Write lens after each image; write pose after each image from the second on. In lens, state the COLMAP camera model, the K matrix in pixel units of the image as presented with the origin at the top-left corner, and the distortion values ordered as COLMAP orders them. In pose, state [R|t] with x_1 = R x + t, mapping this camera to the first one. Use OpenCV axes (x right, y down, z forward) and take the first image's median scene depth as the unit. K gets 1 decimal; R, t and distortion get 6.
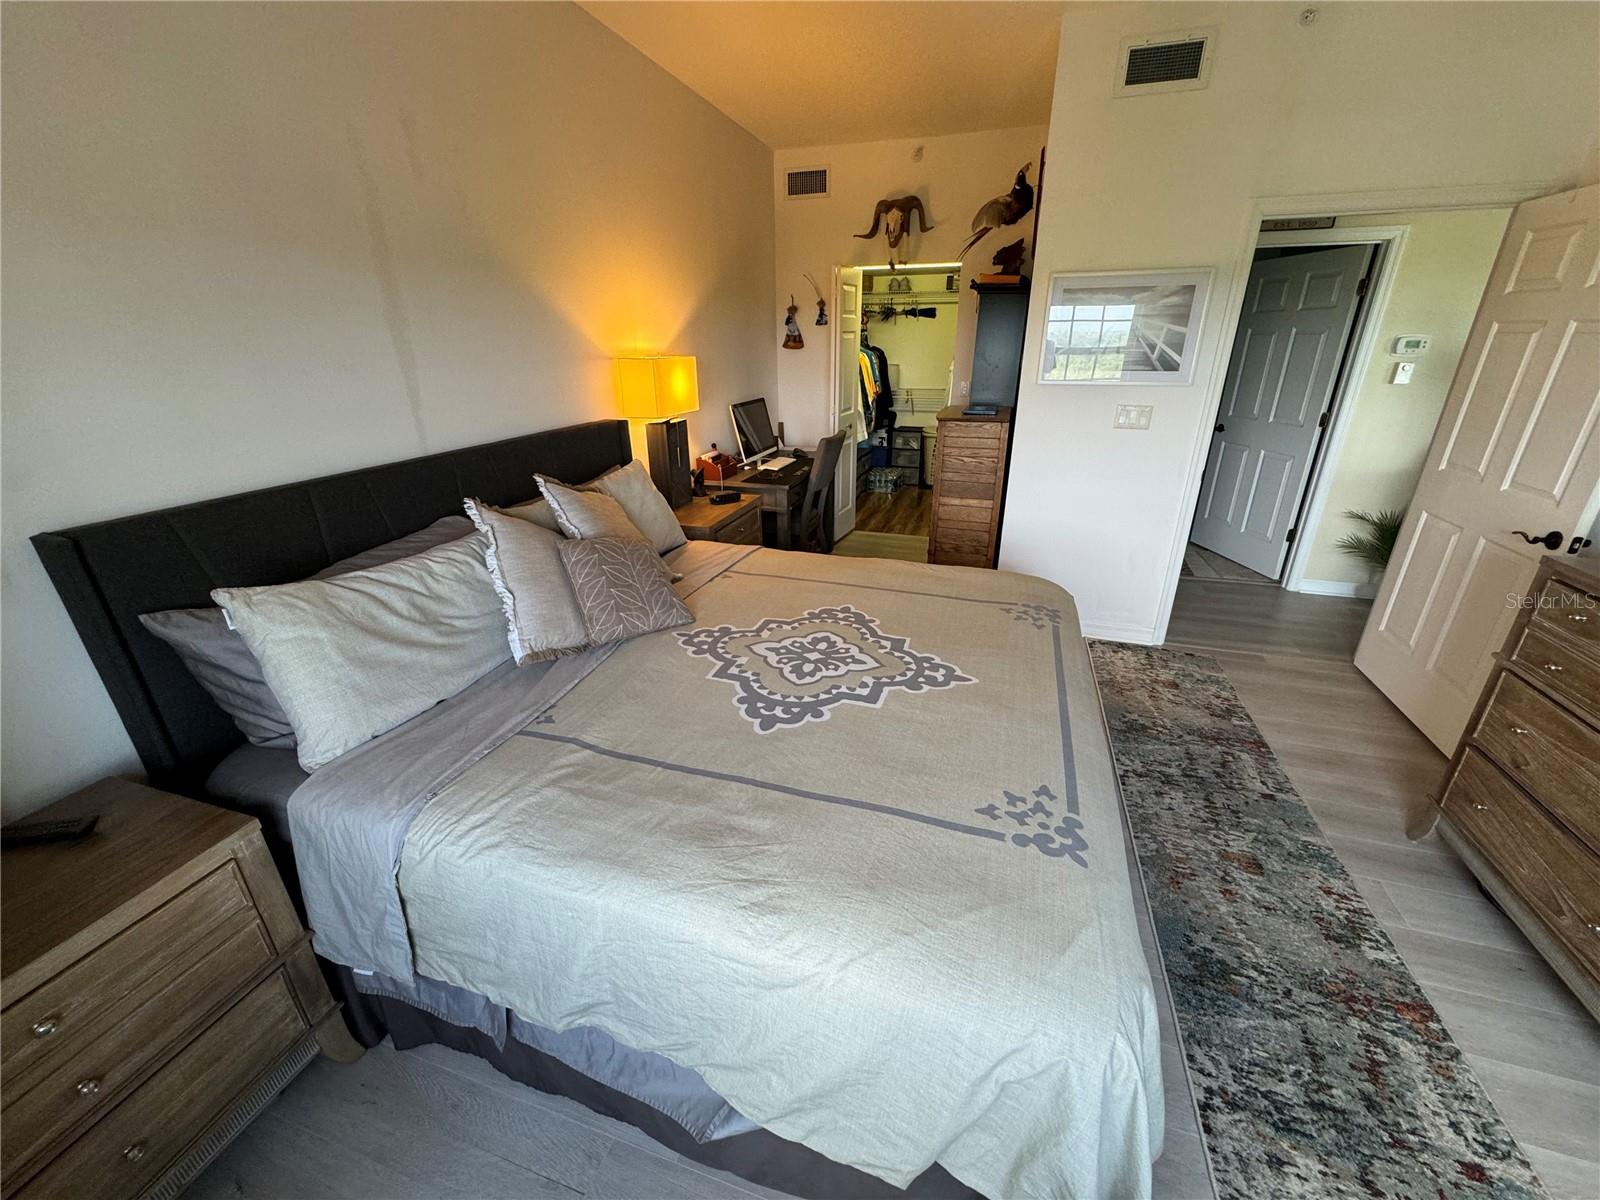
lens RADIAL K [[634.5, 0, 801.7], [0, 634.5, 593.7], [0, 0, 1]] dist [-0.003161, 0.000422]
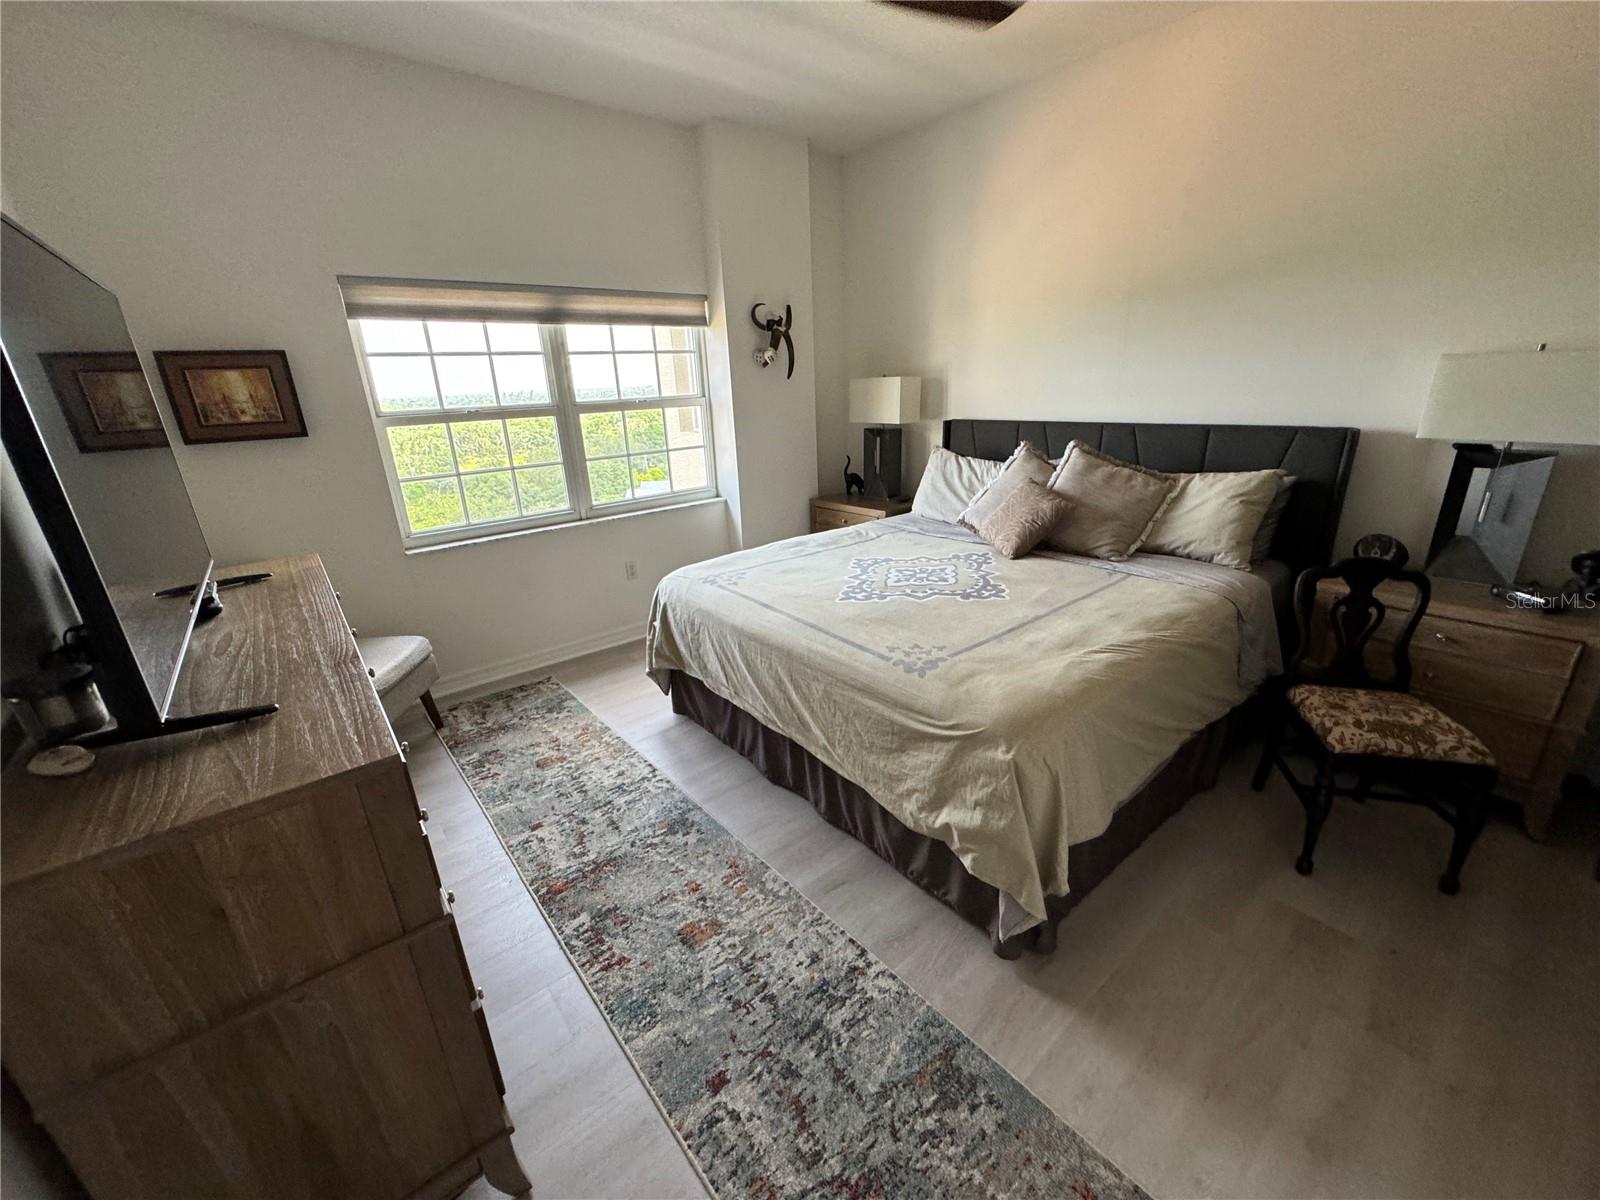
lens RADIAL K [[634.5, 0, 800.0], [0, 634.5, 600.9], [0, 0, 1]] dist [-0.003161, 0.000422]
pose [[-0.533423, 0.305786, -0.788642, 1.311211], [-0.276702, 0.817985, 0.504319, -0.498509], [0.799310, 0.487233, -0.351720, 1.331947]]
